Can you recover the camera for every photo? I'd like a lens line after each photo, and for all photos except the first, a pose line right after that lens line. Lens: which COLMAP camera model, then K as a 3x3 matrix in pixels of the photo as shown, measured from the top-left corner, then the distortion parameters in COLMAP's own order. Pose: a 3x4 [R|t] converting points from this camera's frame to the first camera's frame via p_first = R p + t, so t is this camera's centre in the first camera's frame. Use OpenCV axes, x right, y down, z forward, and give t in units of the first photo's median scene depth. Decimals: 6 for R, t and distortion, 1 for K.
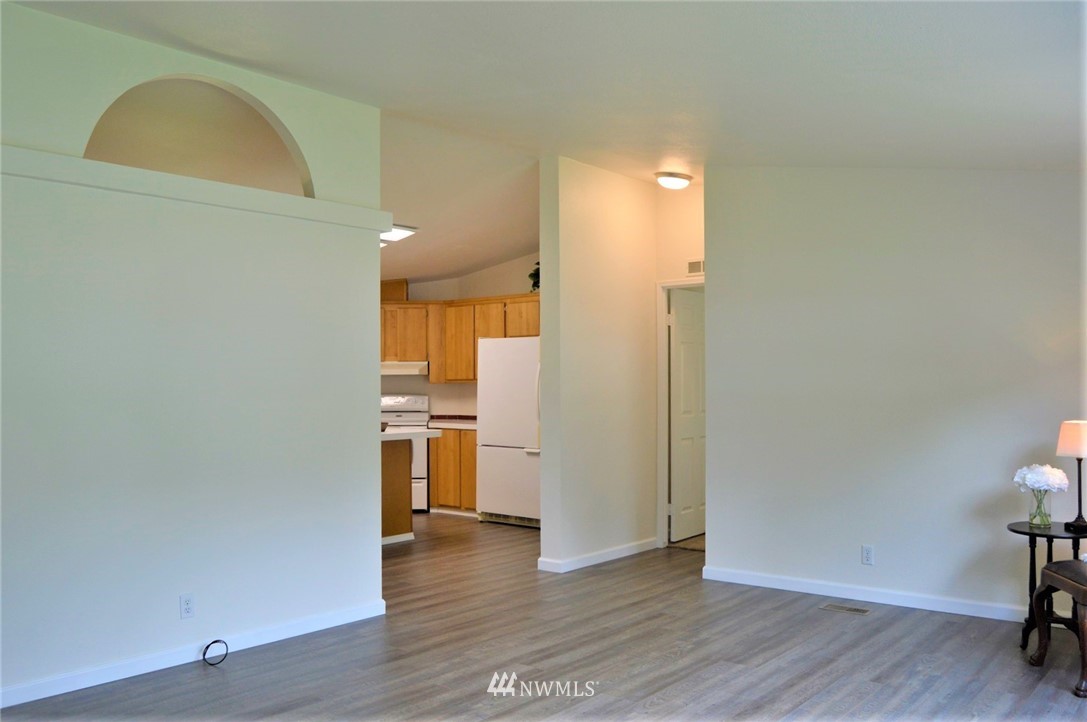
lens RADIAL K [[895.3, 0, 543.5], [0, 895.3, 361.0], [0, 0, 1]] dist [-0.081707, 0.021544]
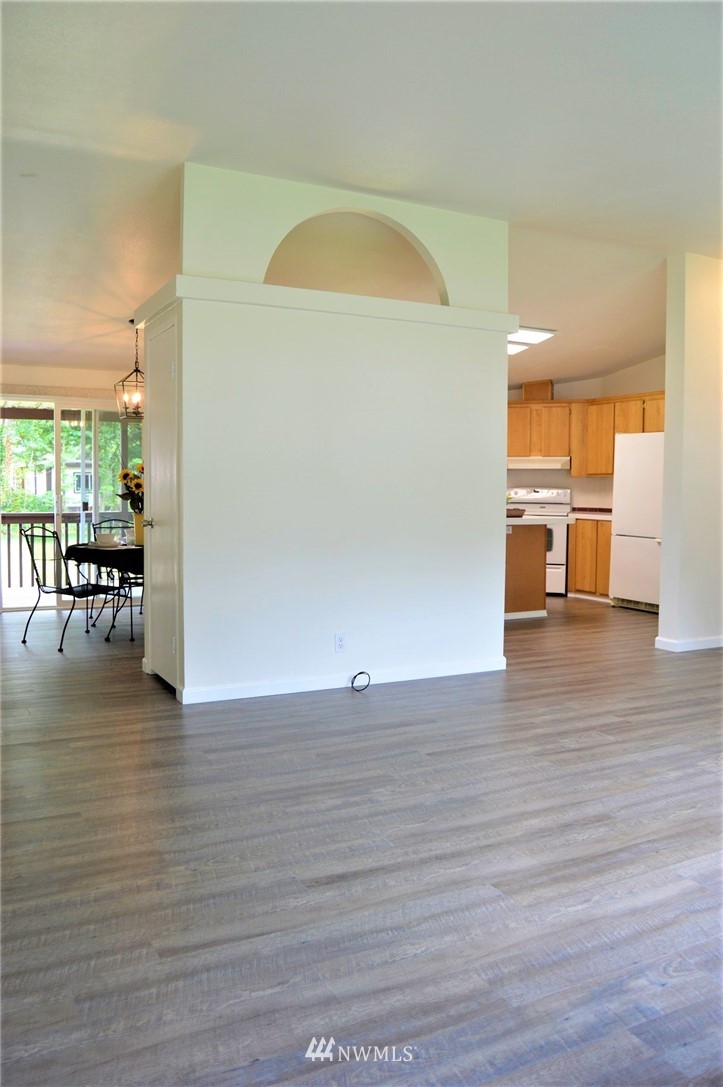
lens RADIAL K [[854.9, 0, 361.5], [0, 854.9, 543.5], [0, 0, 1]] dist [-0.084684, 0.040614]
pose [[0.921517, 0.039055, -0.386369, 0.074923], [-0.003780, 0.995785, 0.091641, 0.022796], [0.388319, -0.082988, 0.917780, -0.079821]]
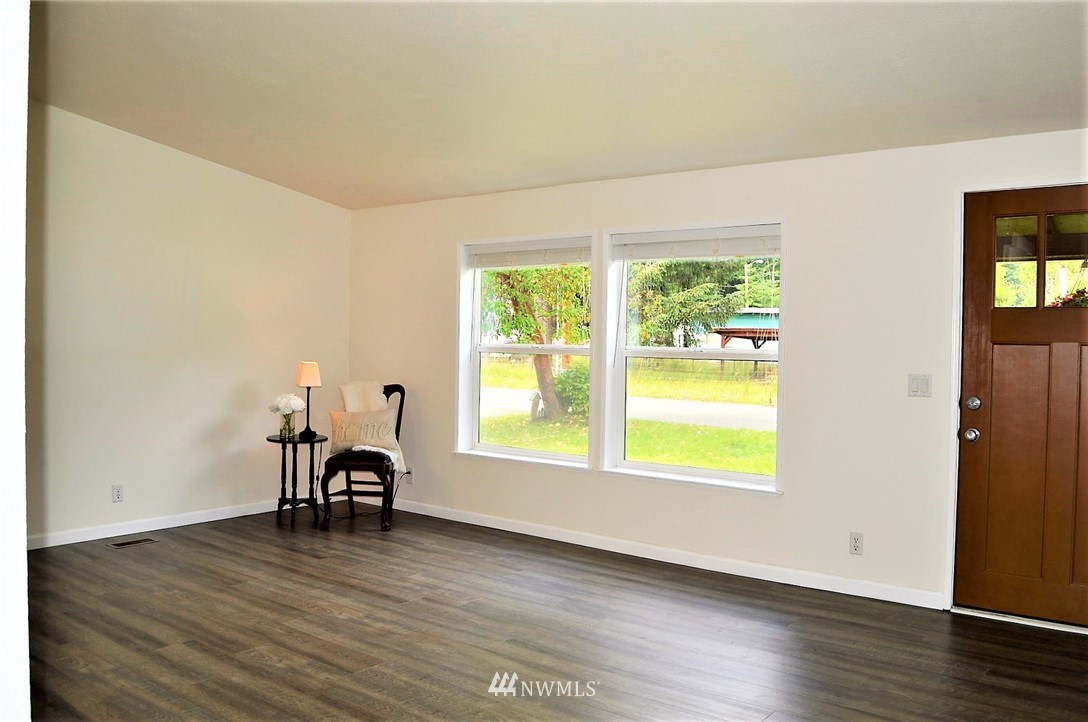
lens RADIAL K [[896.1, 0, 544.0], [0, 896.1, 361.0], [0, 0, 1]] dist [-0.081707, 0.021544]
pose [[-0.026913, -0.018181, 0.999472, -0.785249], [-0.039809, 0.999061, 0.017102, 0.020560], [-0.998845, -0.039328, -0.027611, 0.563246]]
